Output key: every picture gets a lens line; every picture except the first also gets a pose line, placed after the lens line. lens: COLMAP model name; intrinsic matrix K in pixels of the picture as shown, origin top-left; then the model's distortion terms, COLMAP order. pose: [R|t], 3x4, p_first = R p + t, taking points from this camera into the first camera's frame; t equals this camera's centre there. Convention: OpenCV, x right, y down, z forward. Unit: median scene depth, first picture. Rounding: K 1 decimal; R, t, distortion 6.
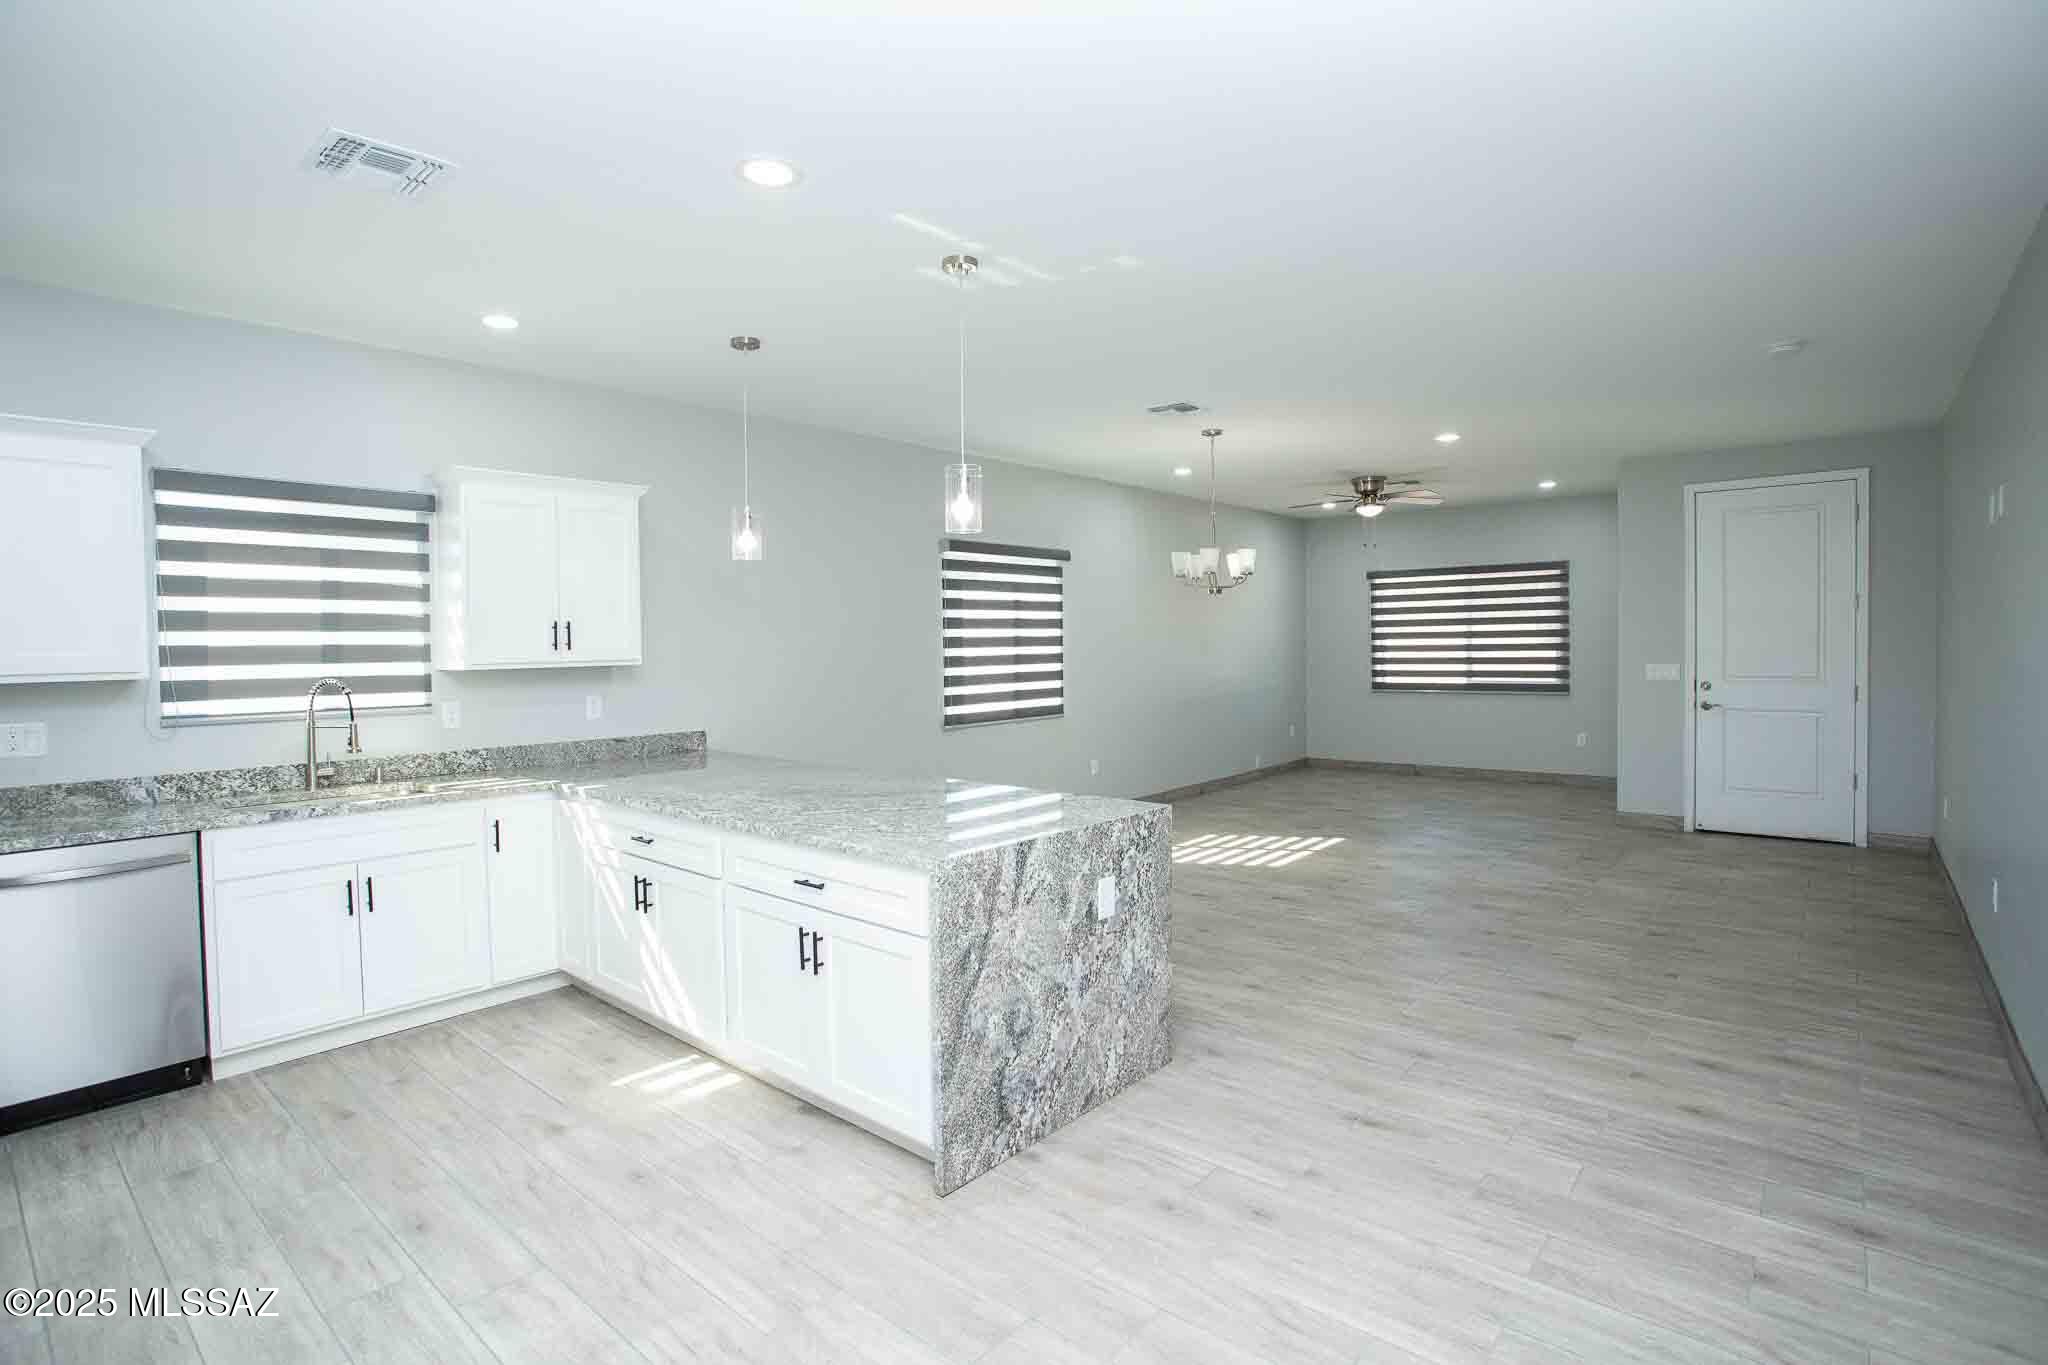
lens RADIAL K [[987.5, 0, 1034.1], [0, 987.5, 664.3], [0, 0, 1]] dist [-0.070208, 0.032128]
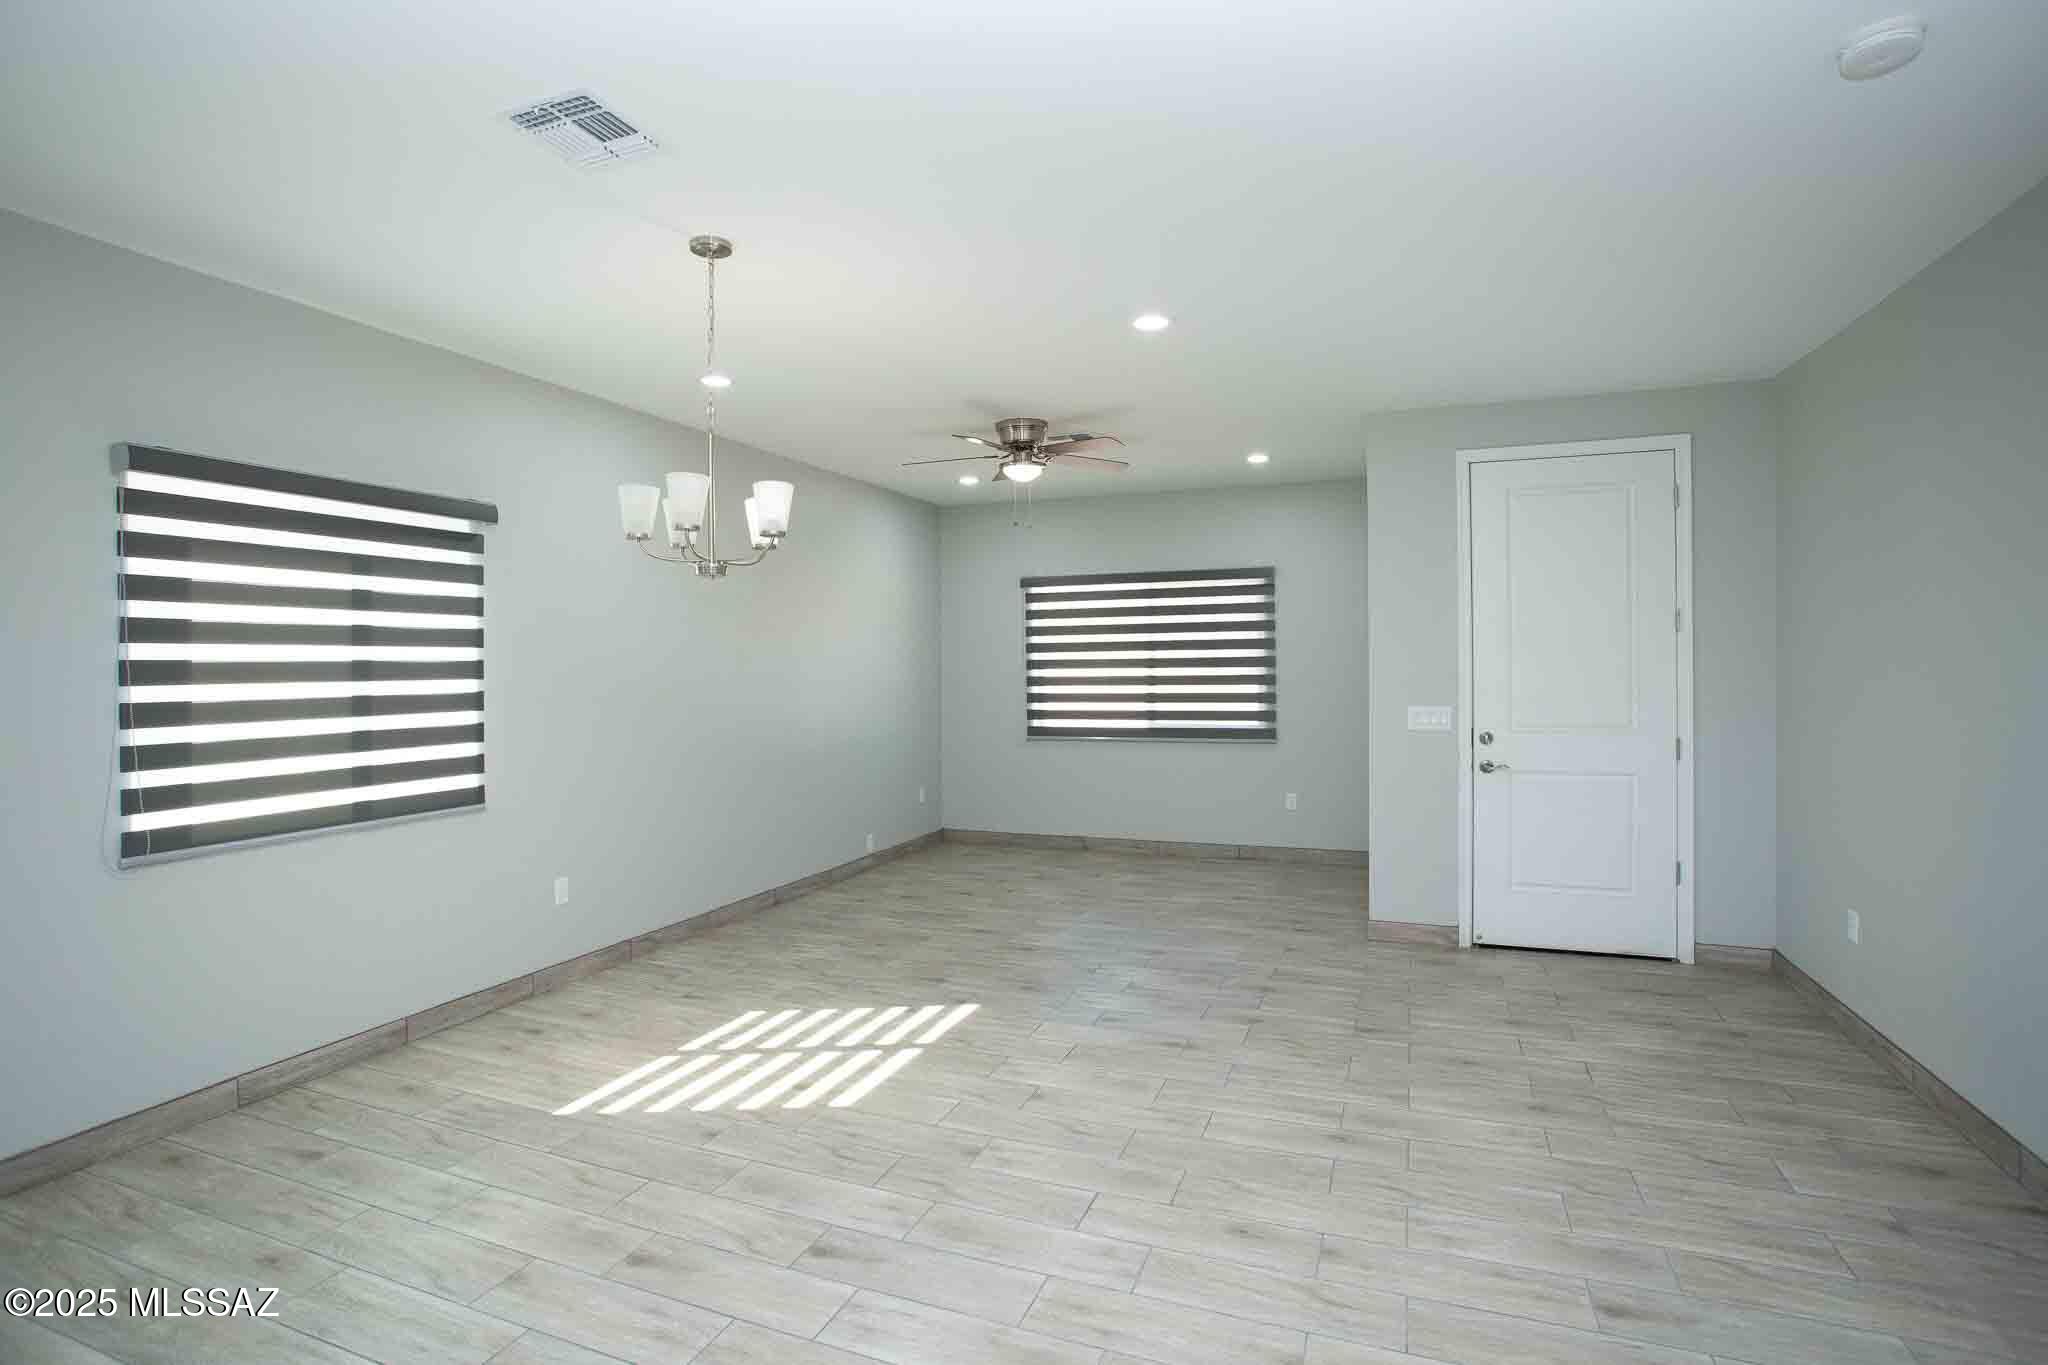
lens RADIAL K [[987.5, 0, 1034.1], [0, 987.5, 664.3], [0, 0, 1]] dist [-0.070208, 0.032128]
pose [[0.944210, 0.006671, 0.329277, 0.139829], [0.002303, 0.999637, -0.026856, -0.011664], [-0.329337, 0.026116, 0.943851, 0.394967]]
